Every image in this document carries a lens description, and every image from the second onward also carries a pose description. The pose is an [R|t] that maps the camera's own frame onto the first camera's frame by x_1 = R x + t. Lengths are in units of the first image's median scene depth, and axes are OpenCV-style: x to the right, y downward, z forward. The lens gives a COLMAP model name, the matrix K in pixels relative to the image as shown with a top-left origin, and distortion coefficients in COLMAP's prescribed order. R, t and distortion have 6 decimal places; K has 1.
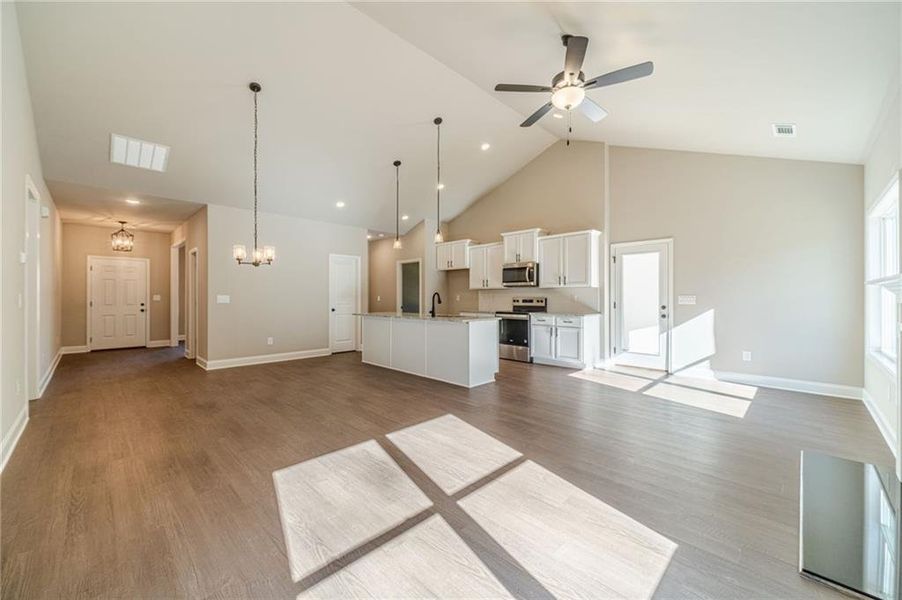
lens RADIAL K [[352.5, 0, 452.8], [0, 352.5, 297.0], [0, 0, 1]] dist [0.007820, -0.002862]
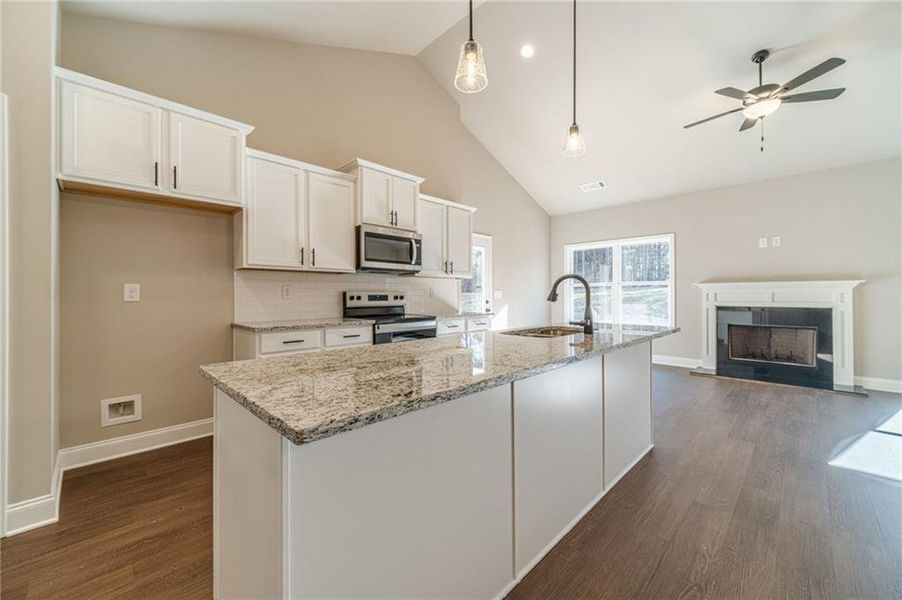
lens RADIAL K [[352.5, 0, 455.3], [0, 352.5, 293.2], [0, 0, 1]] dist [0.007820, -0.002862]
pose [[-0.001162, 0.005741, 0.999983, -0.371808], [0.003577, 0.999977, -0.005737, 0.008514], [-0.999993, 0.003570, -0.001183, 0.933908]]
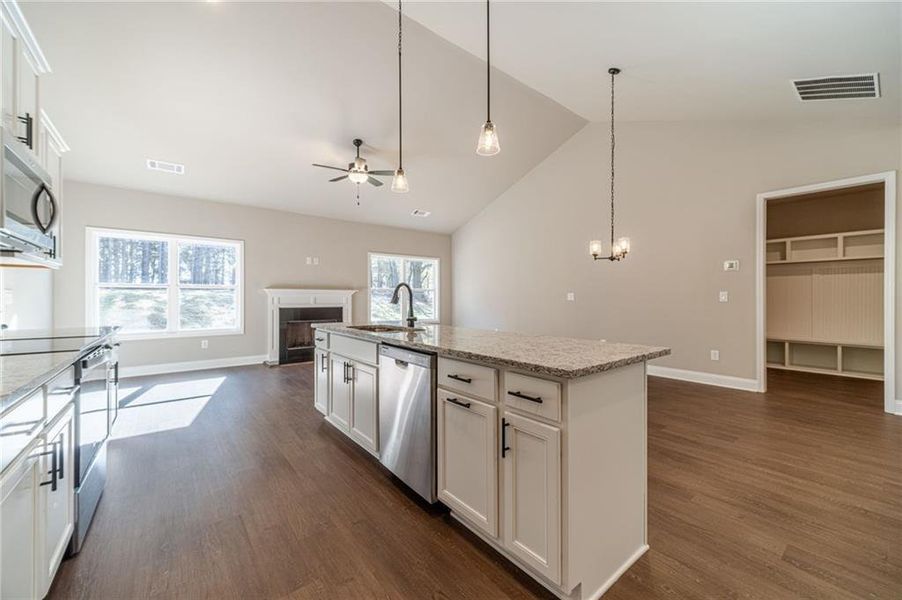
lens RADIAL K [[352.5, 0, 449.3], [0, 352.5, 298.3], [0, 0, 1]] dist [0.007820, -0.002862]
pose [[-0.992721, 0.000314, 0.120433, -0.149472], [0.000260, 1.000000, -0.000468, 0.008867], [-0.120433, -0.000433, -0.992721, 1.250671]]
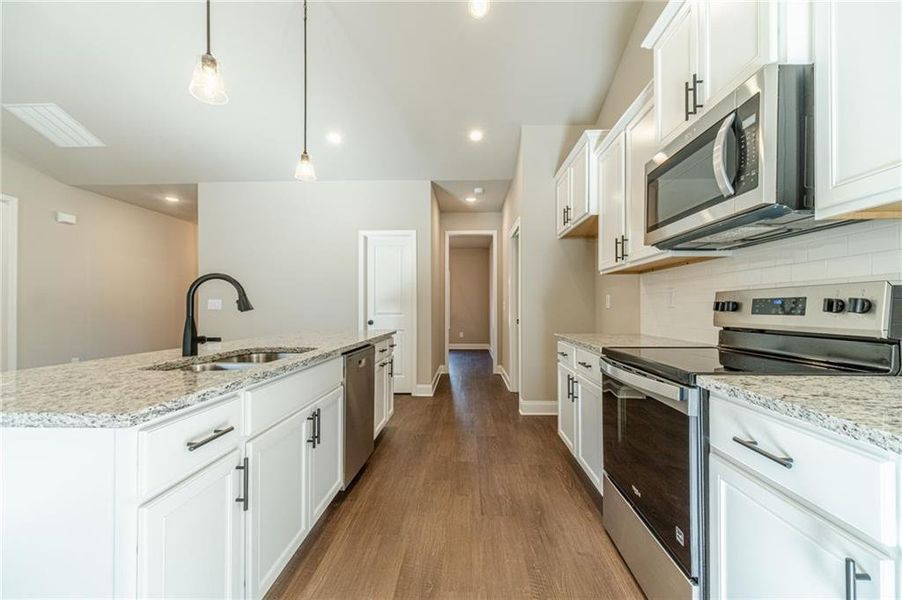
lens RADIAL K [[365.4, 0, 463.8], [0, 365.4, 309.0], [0, 0, 1]] dist [0.005082, -0.000842]
pose [[0.684949, 0.001331, -0.728590, 0.257712], [0.000159, 0.999998, 0.001976, 0.013511], [0.728591, -0.001469, 0.684948, 0.775799]]
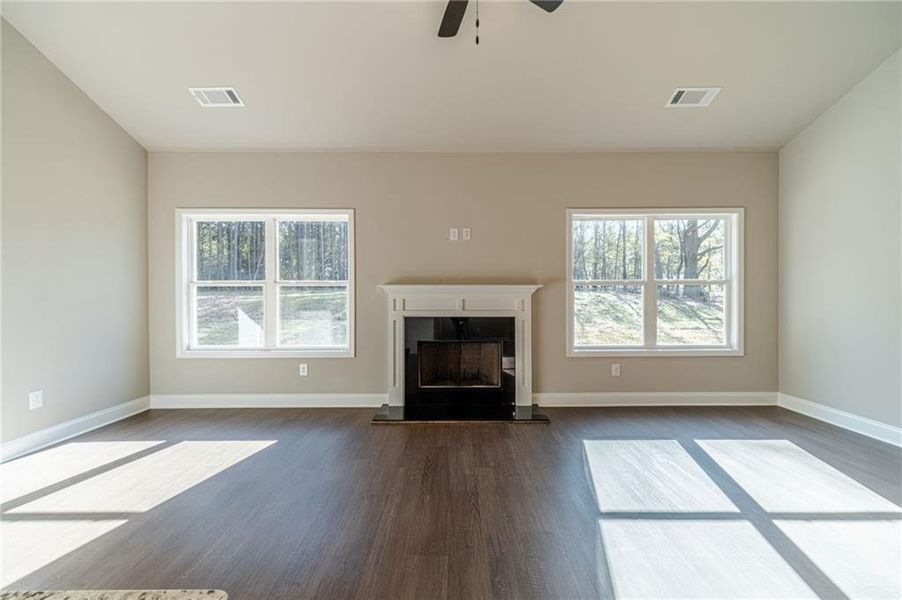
lens RADIAL K [[365.4, 0, 454.6], [0, 365.4, 298.6], [0, 0, 1]] dist [0.005082, -0.000842]
pose [[-0.705824, -0.004522, 0.708373, -0.045000], [0.001956, 0.999963, 0.008333, 0.000231], [-0.708385, 0.007267, -0.705789, 0.700478]]
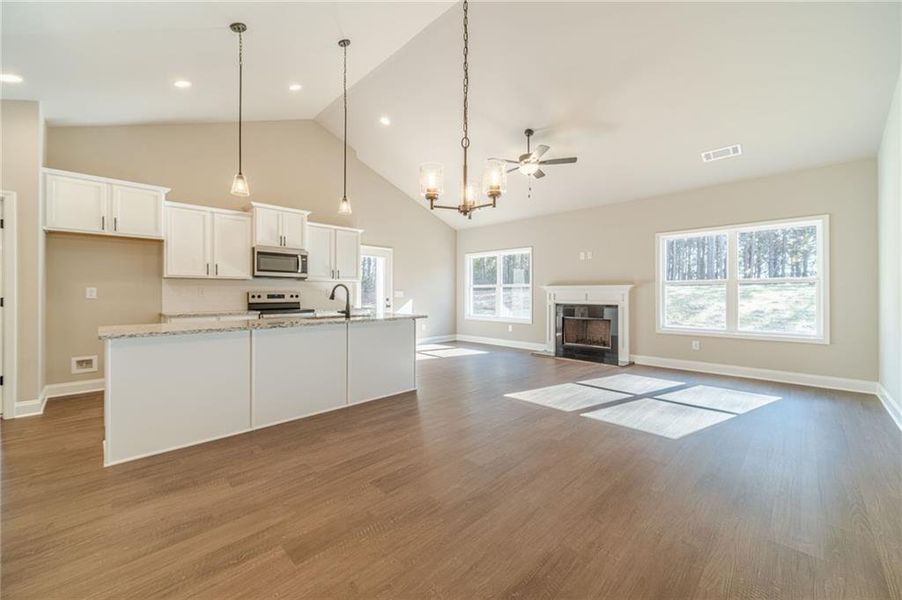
lens RADIAL K [[352.5, 0, 455.4], [0, 352.5, 292.0], [0, 0, 1]] dist [0.007820, -0.002862]
pose [[0.000823, 0.002500, 0.999997, -0.616799], [-0.000136, 0.999997, -0.002500, 0.003916], [-1.000000, -0.000134, 0.000823, 0.635084]]
